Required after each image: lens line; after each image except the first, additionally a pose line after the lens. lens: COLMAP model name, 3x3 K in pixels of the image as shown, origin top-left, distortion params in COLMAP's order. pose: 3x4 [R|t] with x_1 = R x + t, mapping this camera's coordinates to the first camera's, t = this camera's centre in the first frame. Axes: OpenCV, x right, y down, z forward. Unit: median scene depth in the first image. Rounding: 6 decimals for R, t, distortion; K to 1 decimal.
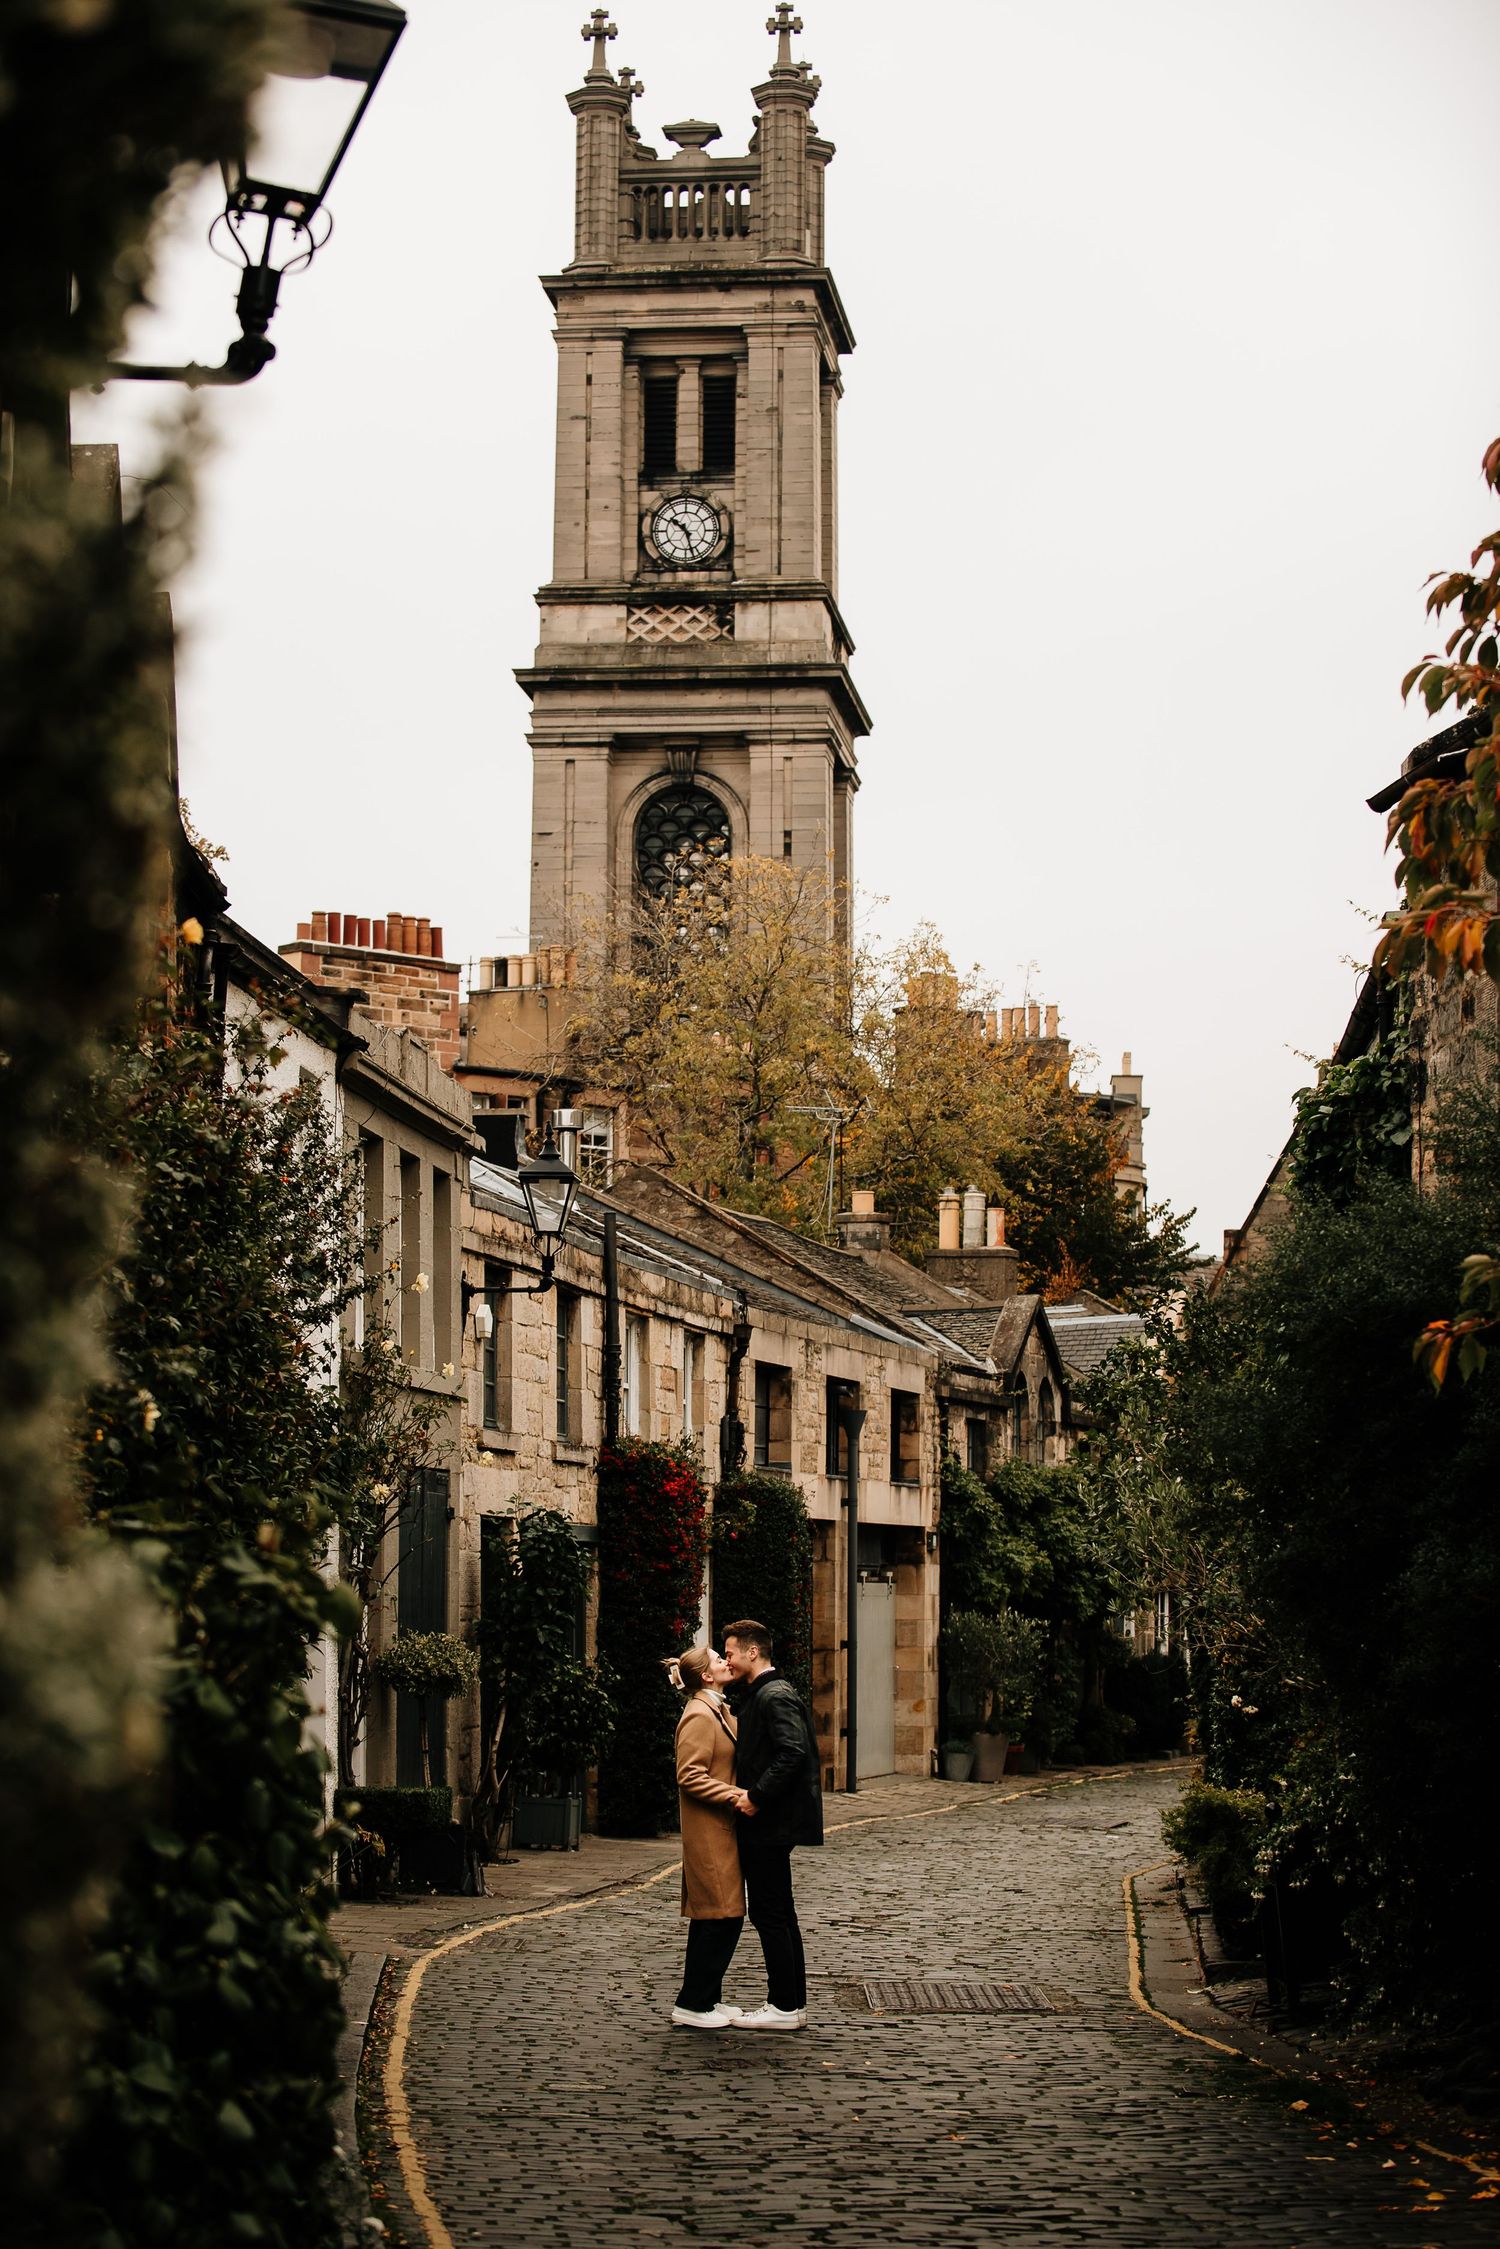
lens RADIAL K [[4736.7, 0, 743.6], [0, 4736.7, 1127.5], [0, 0, 1]] dist [-0.365770, -0.051101]
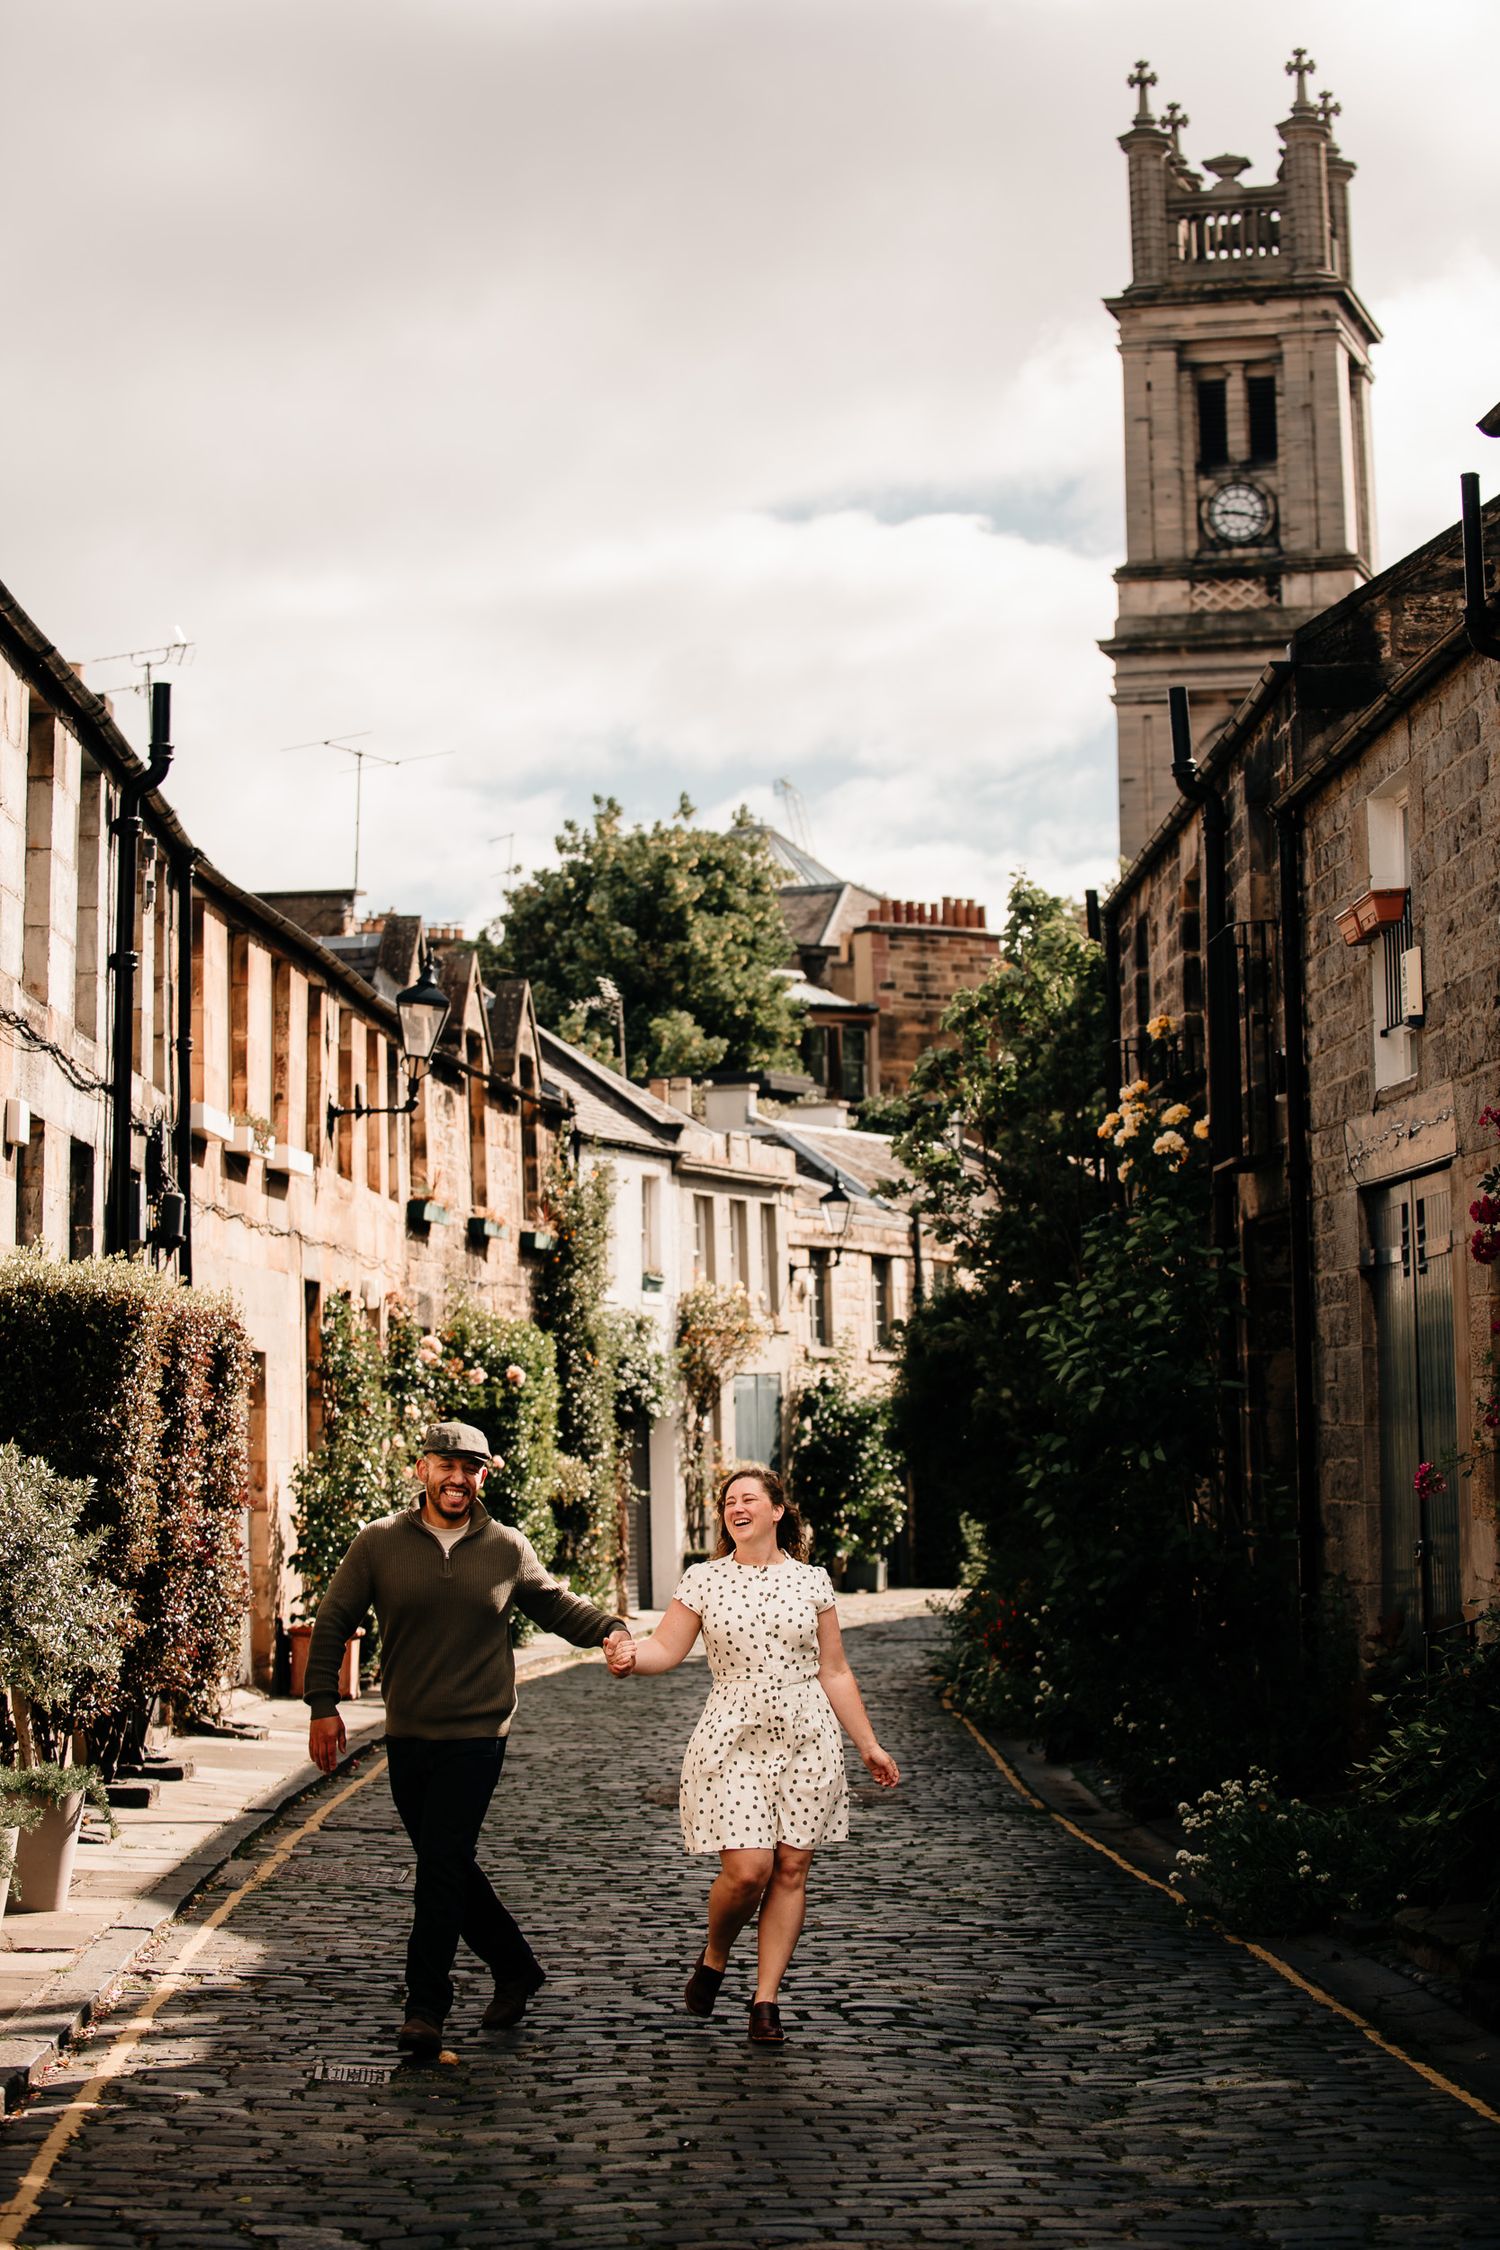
lens RADIAL K [[4975.9, 0, 666.0], [0, 4975.9, 1123.9], [0, 0, 1]] dist [-0.348146, -0.007224]
pose [[0.982597, -0.034321, -0.182551, 0.066358], [0.041213, 0.998569, 0.034094, -0.023653], [0.181120, -0.041024, 0.982605, -0.228599]]
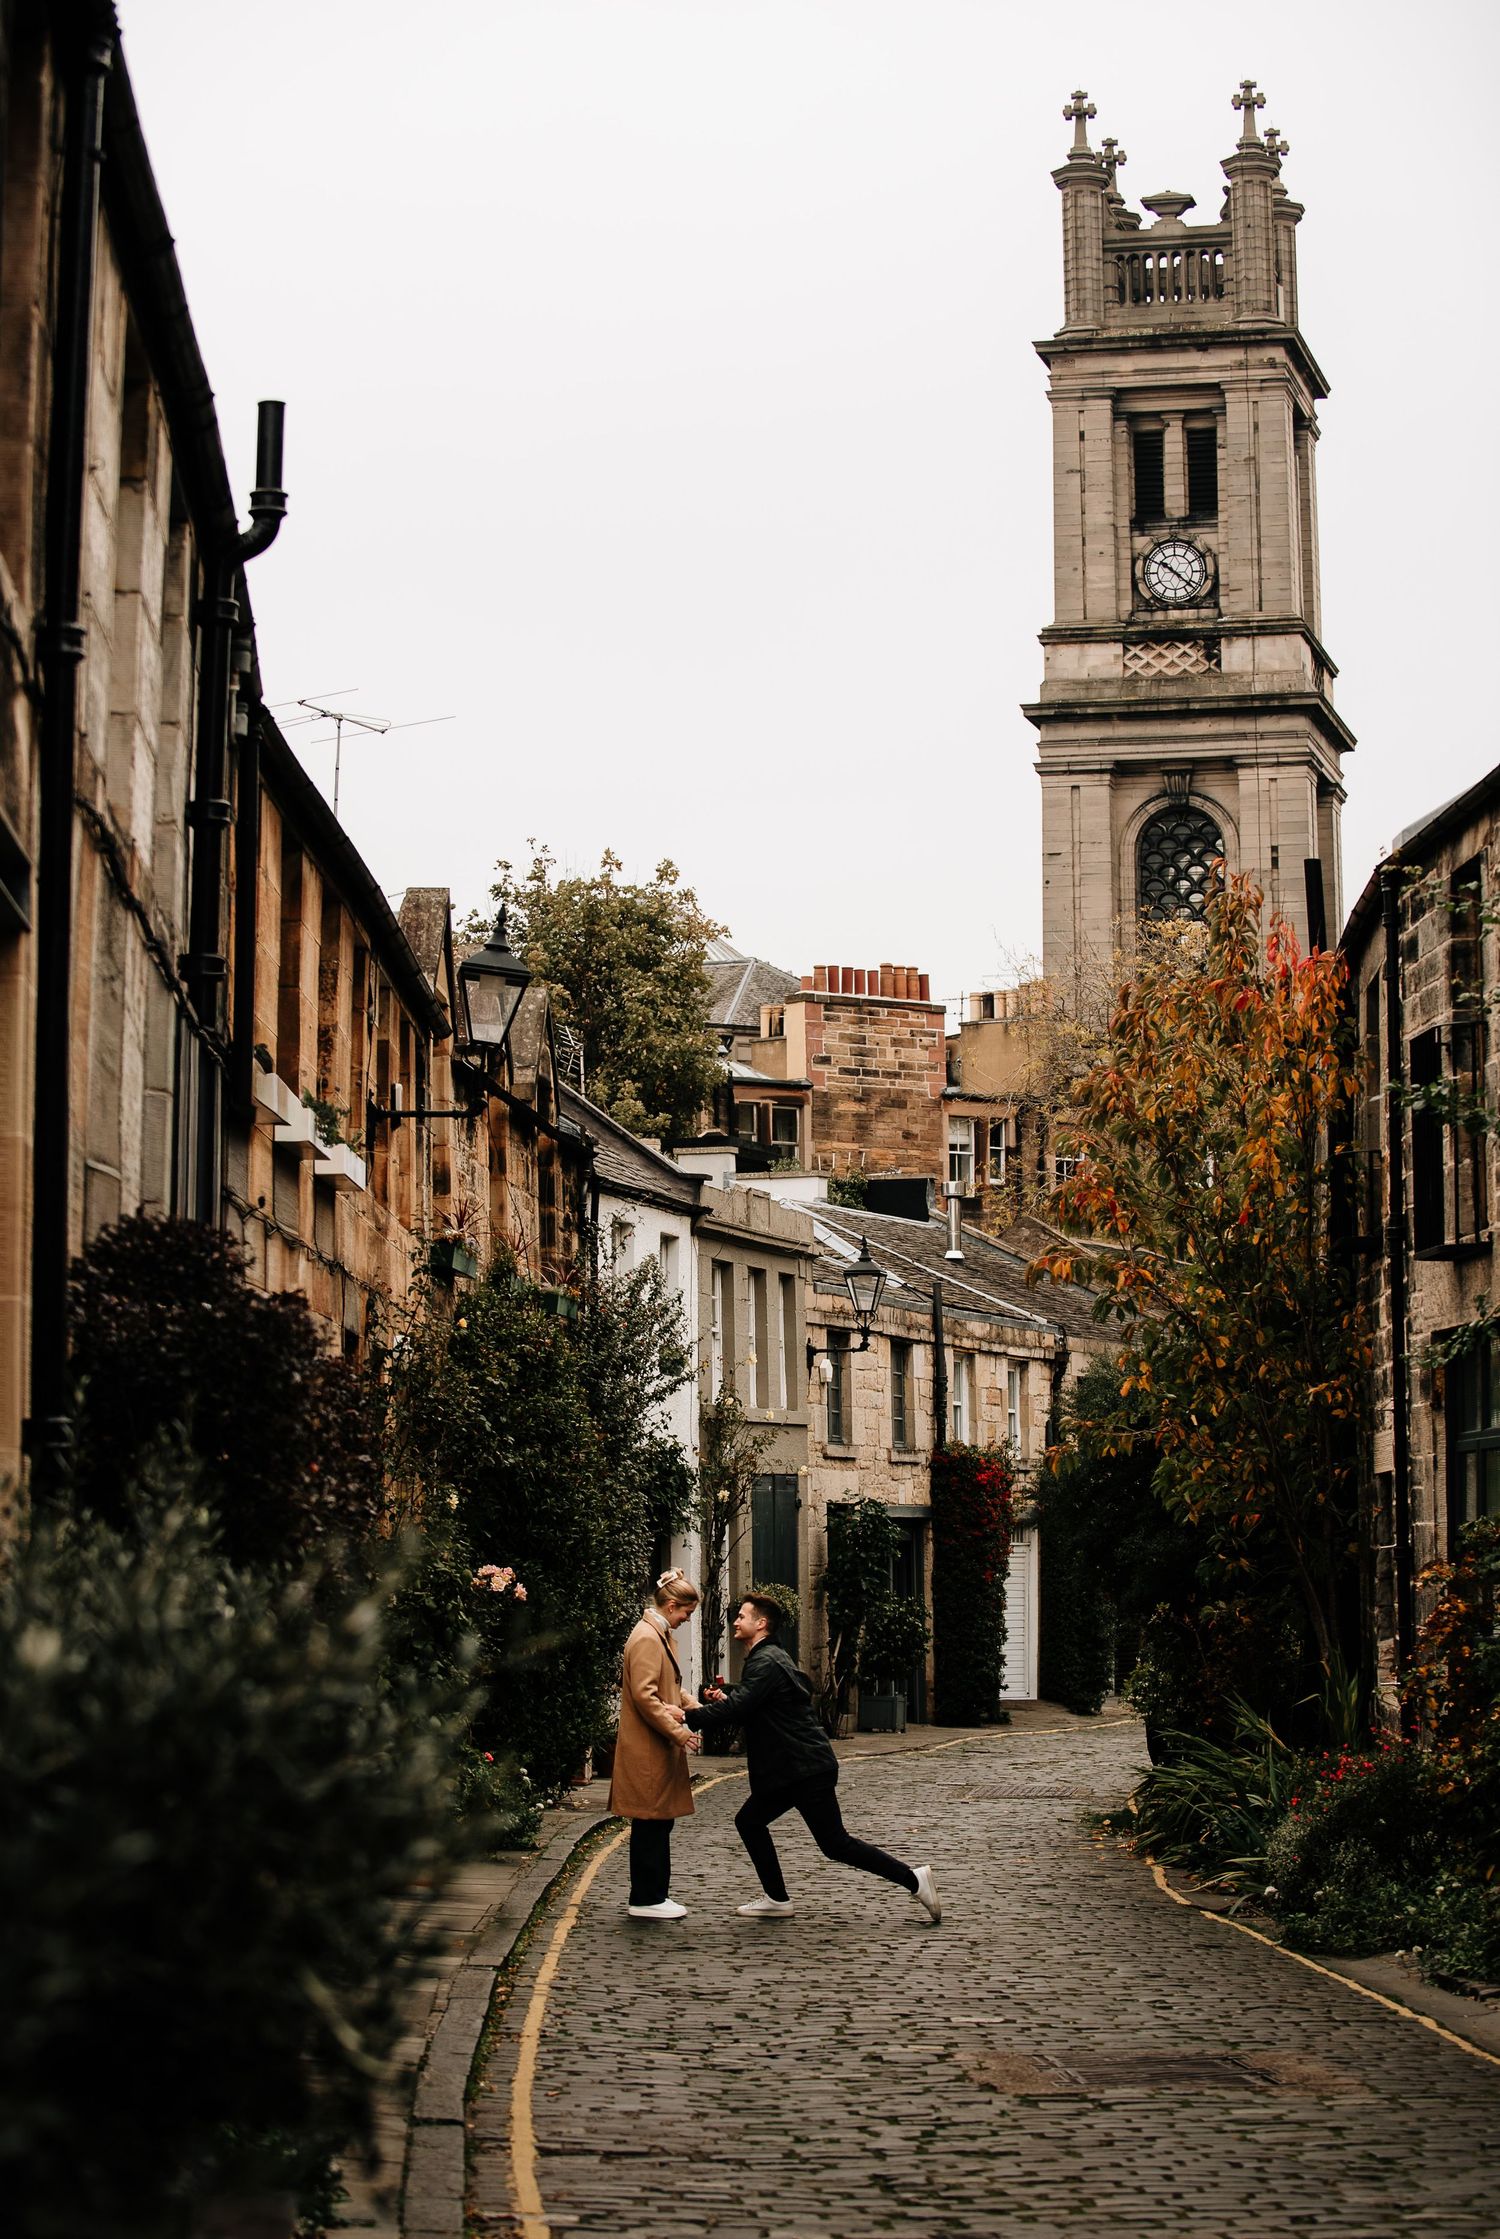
lens RADIAL K [[4995.9, 0, 757.0], [0, 4995.9, 1148.6], [0, 0, 1]] dist [-0.350531, -0.152418]
pose [[0.991445, -0.023481, -0.128394, 0.036490], [0.026011, 0.999498, 0.018064, -0.016562], [0.127906, -0.021249, 0.991559, -0.157474]]
